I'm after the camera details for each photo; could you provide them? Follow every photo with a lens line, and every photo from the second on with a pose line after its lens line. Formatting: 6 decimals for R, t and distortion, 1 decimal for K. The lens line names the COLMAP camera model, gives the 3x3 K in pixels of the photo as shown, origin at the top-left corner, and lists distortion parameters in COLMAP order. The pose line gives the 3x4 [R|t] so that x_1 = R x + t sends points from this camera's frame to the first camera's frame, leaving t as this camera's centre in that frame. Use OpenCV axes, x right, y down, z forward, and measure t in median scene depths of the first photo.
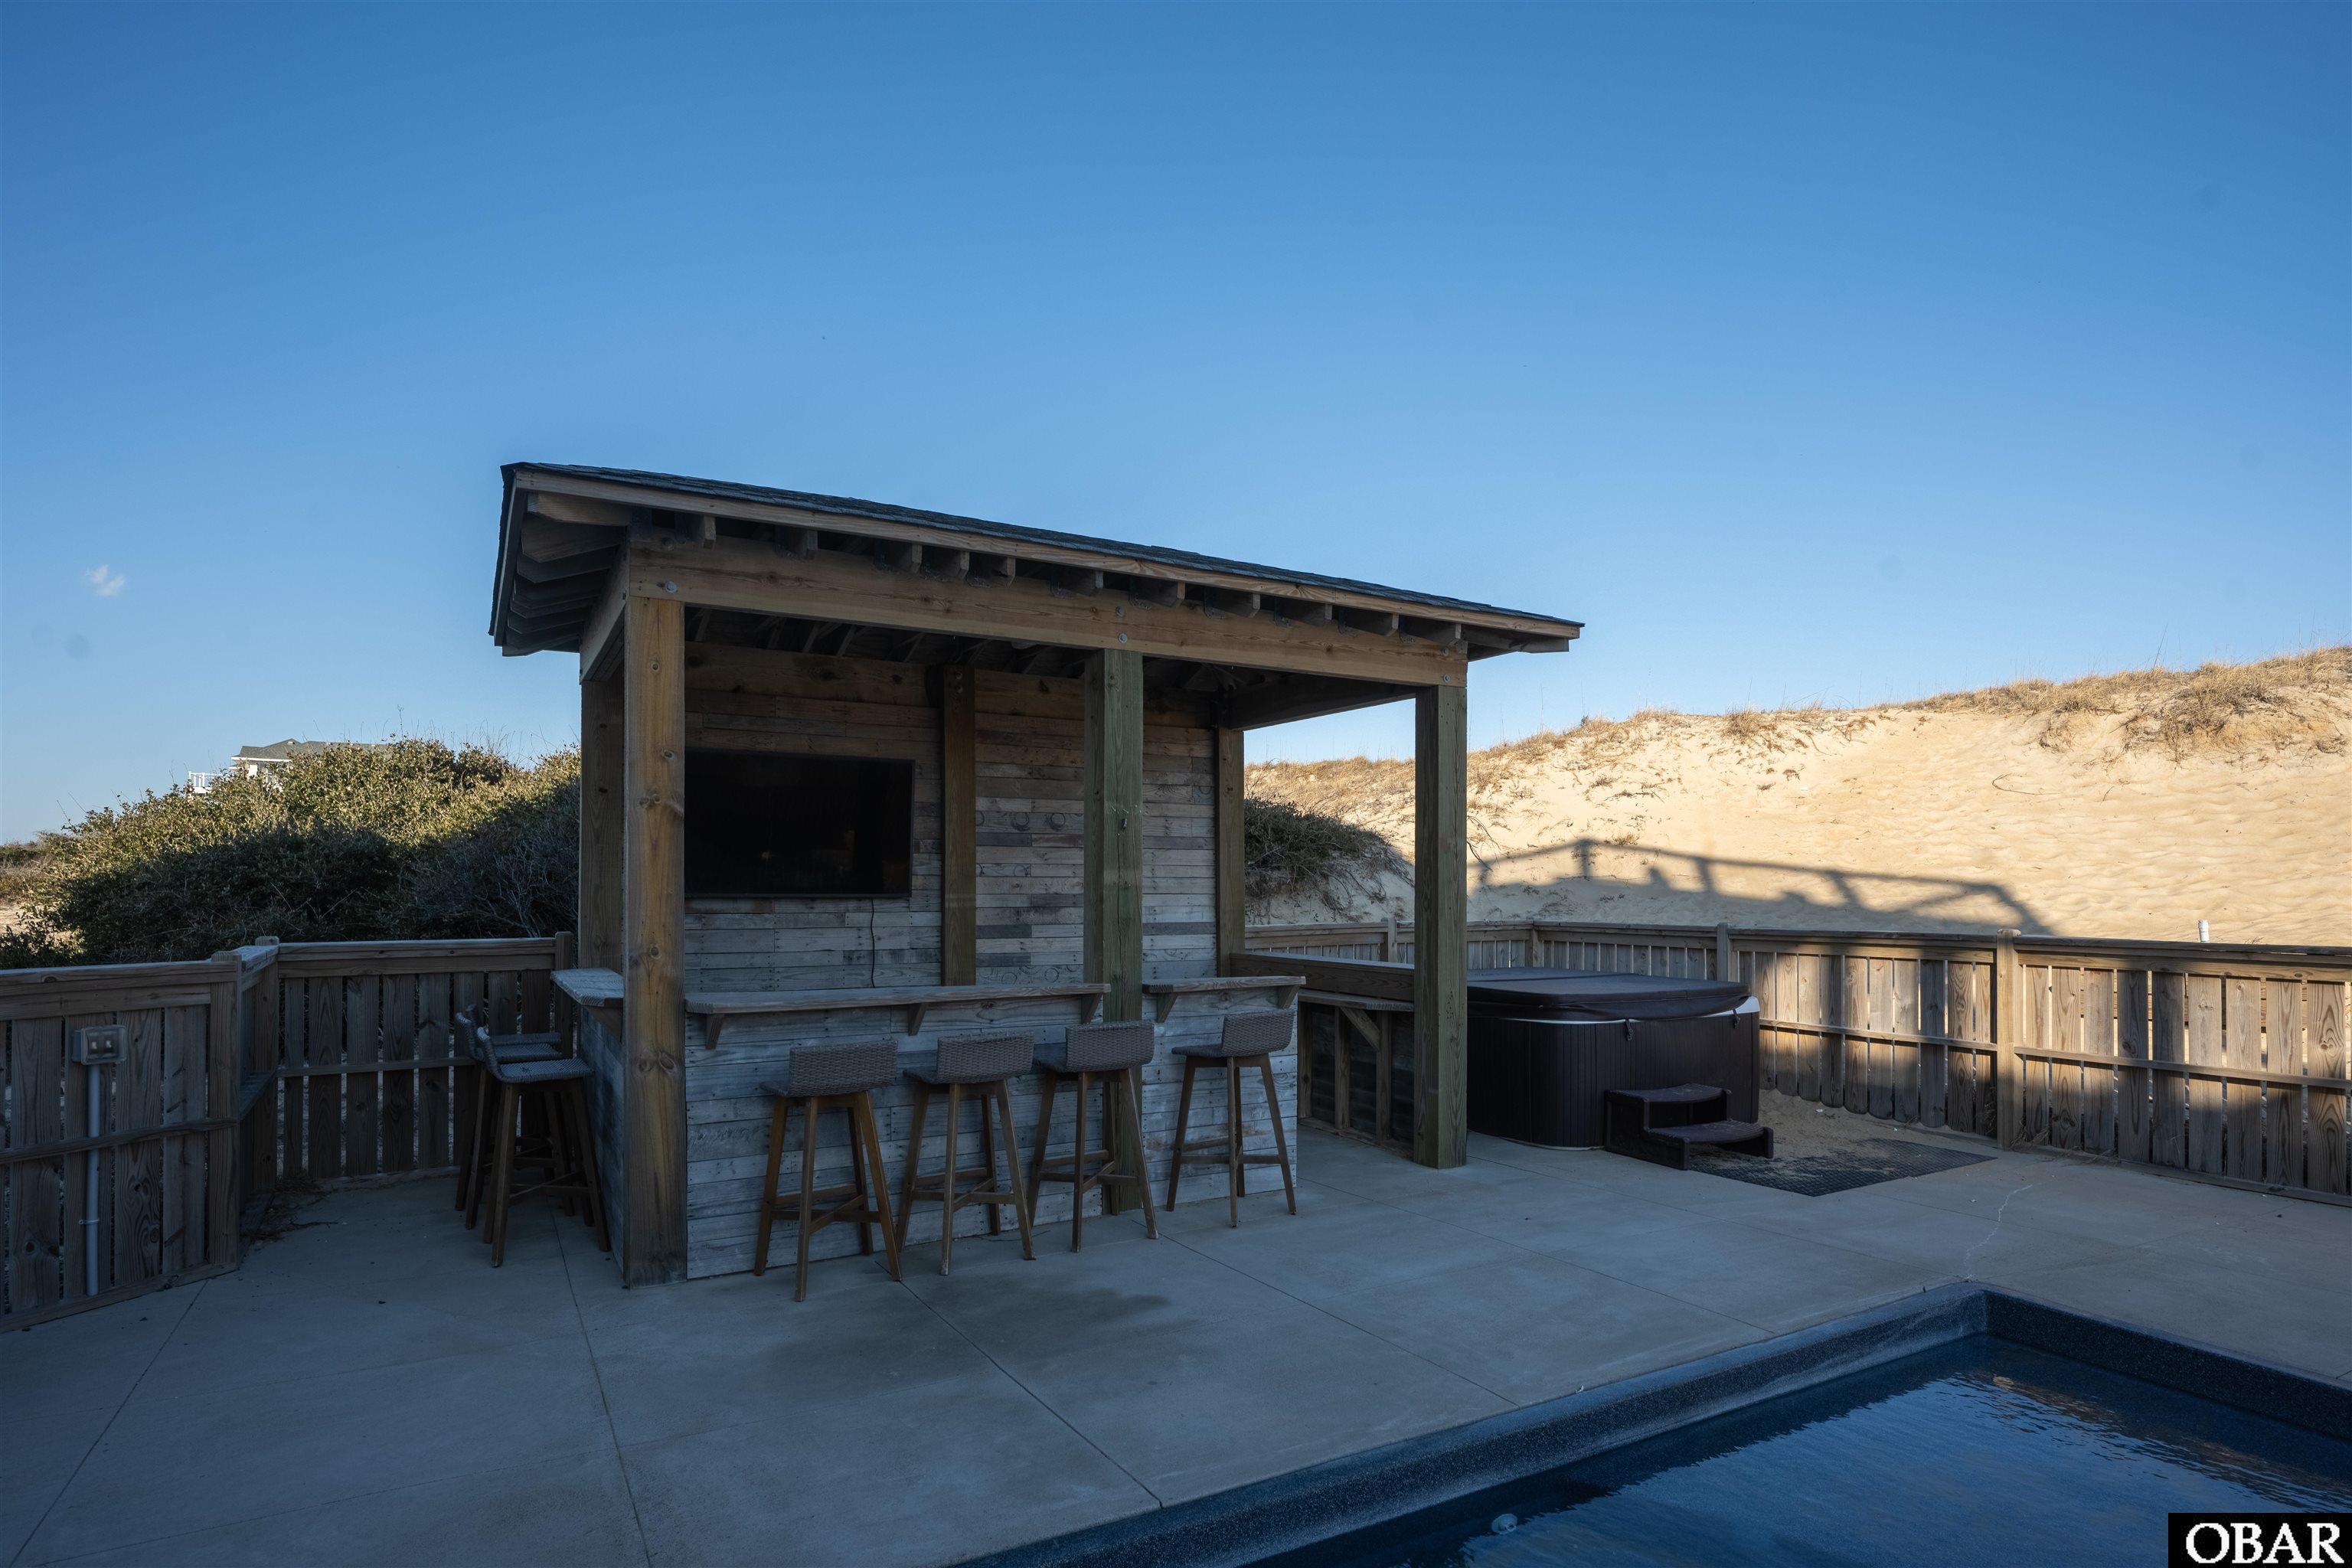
lens RADIAL K [[1221.4, 0, 1175.9], [0, 1221.4, 868.0], [0, 0, 1]] dist [-0.002375, -0.000843]
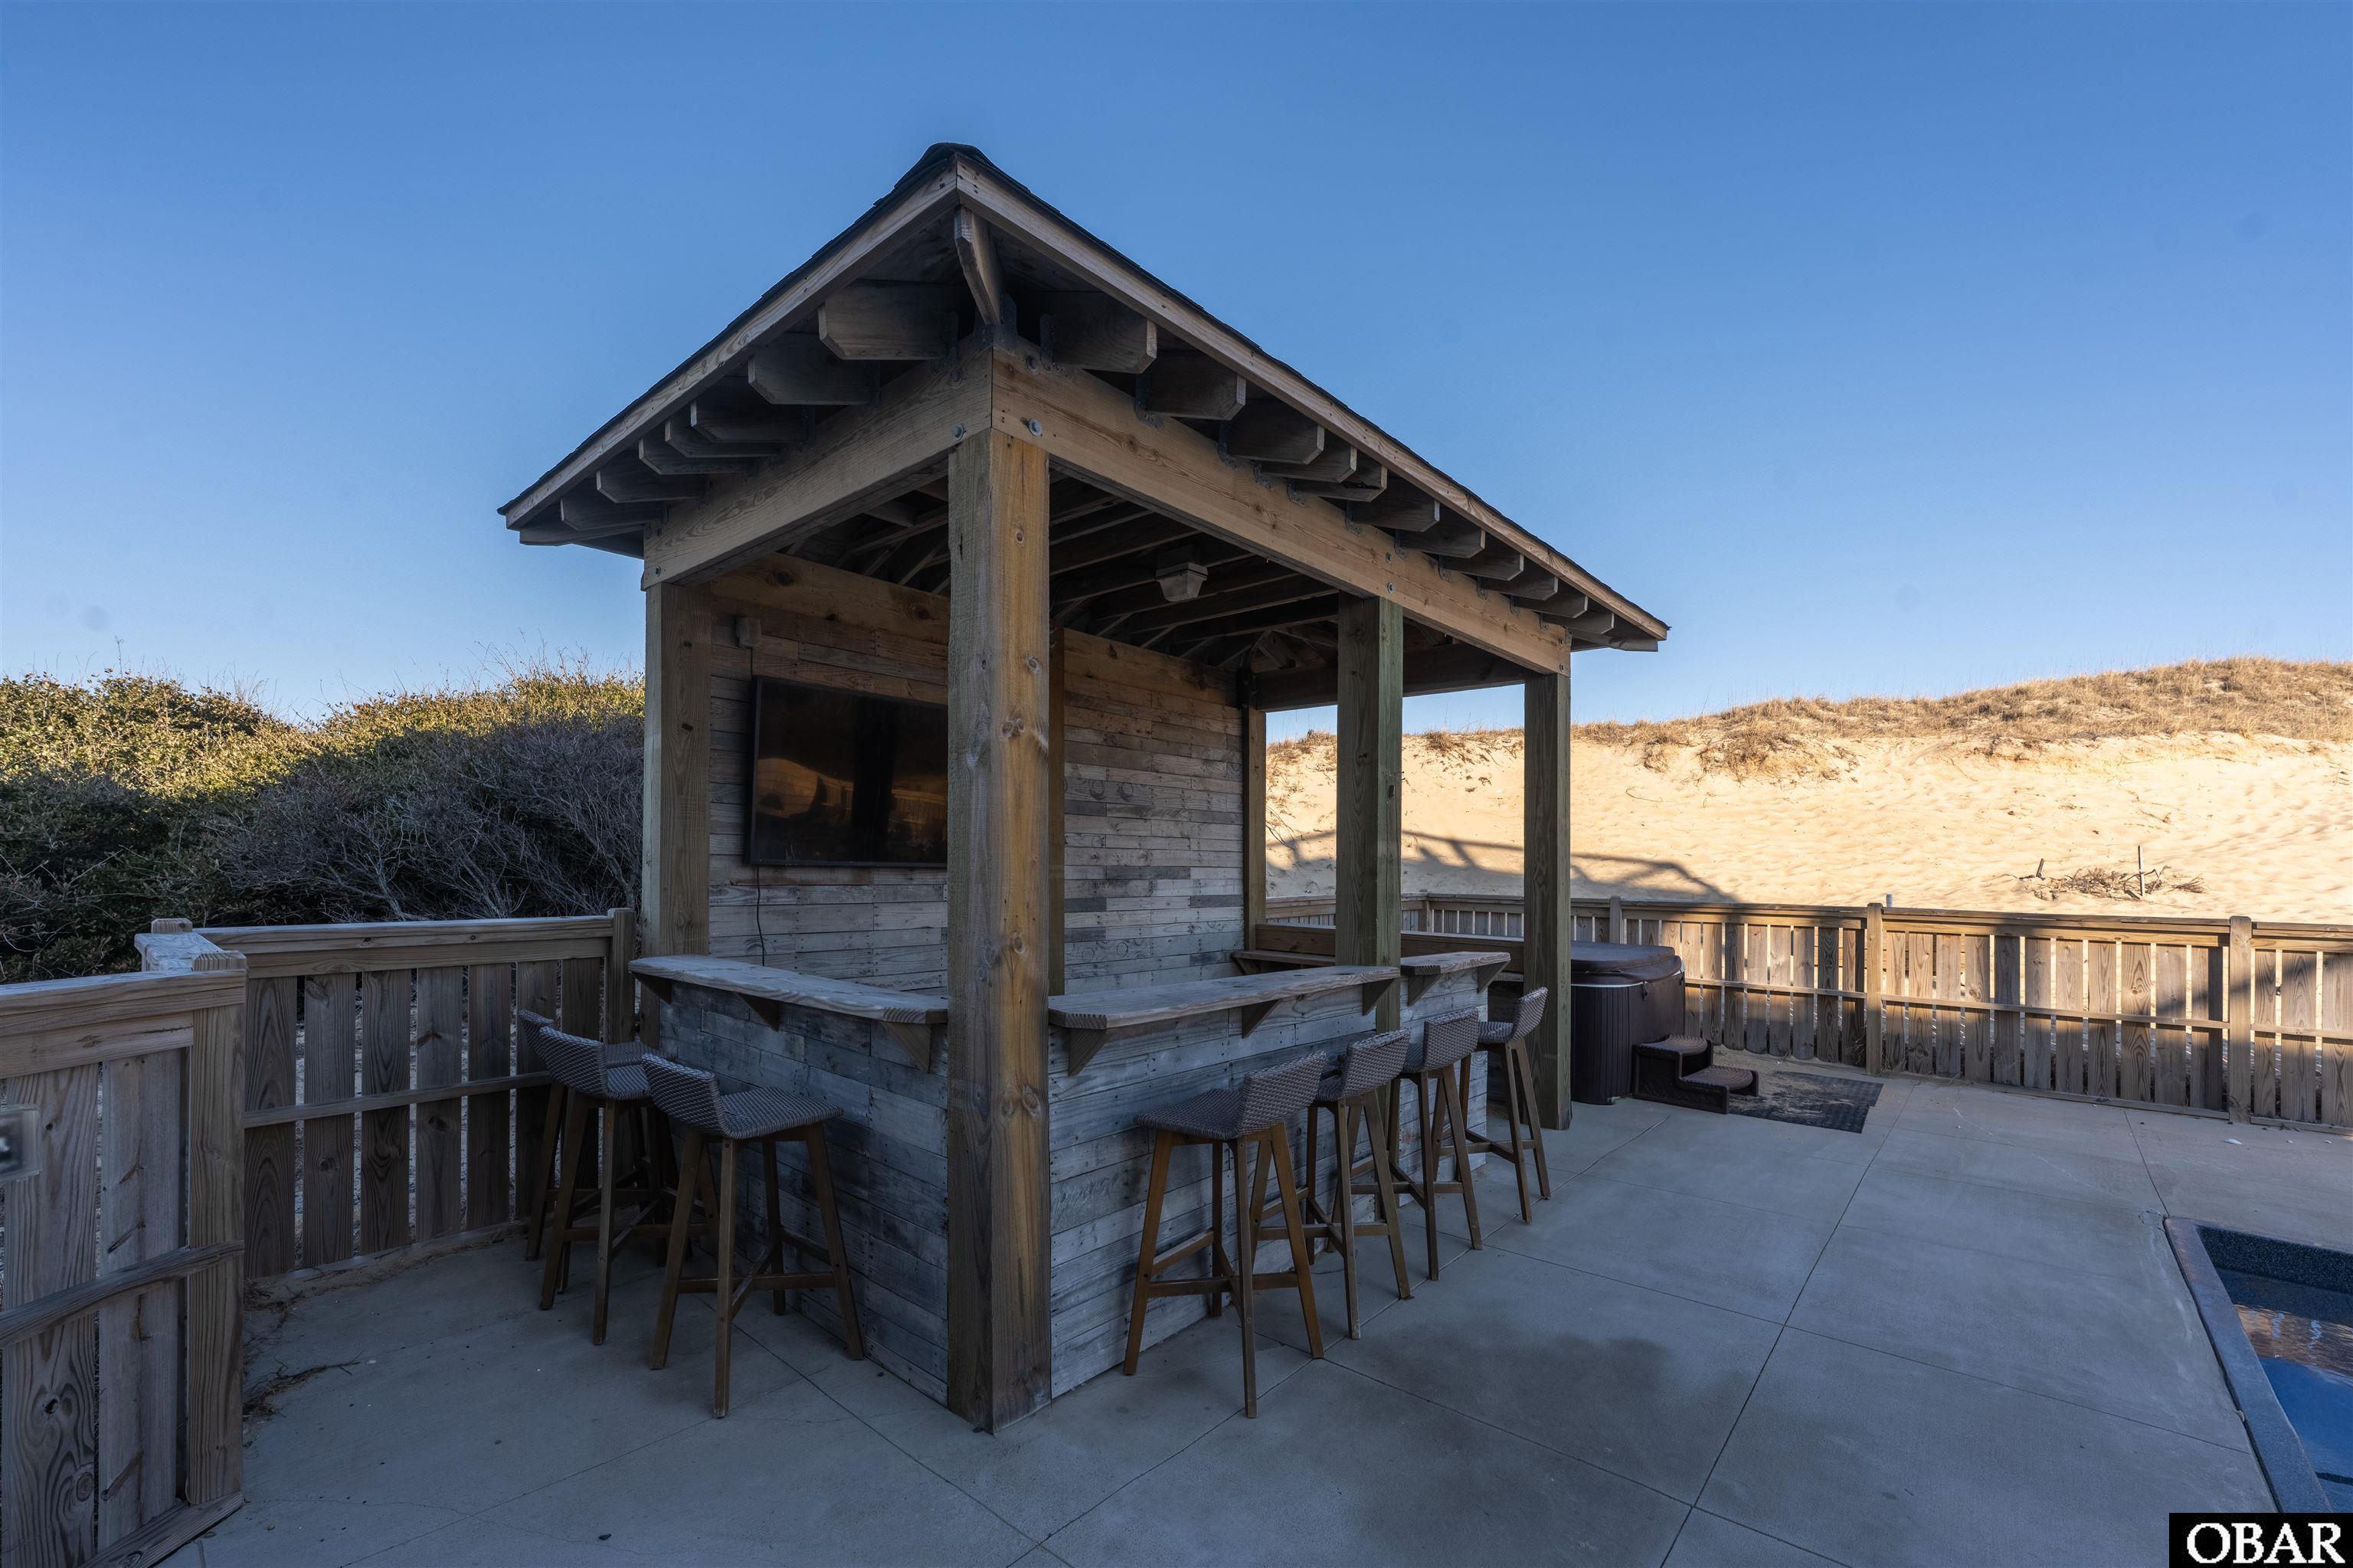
lens RADIAL K [[956.4, 0, 1167.1], [0, 956.4, 858.9], [0, 0, 1]] dist [-0.000866, -0.000198]
pose [[0.948479, 0.013724, 0.316544, -0.357406], [-0.017623, 0.999800, 0.009457, 0.009121], [-0.316351, -0.014548, 0.948531, 0.310926]]
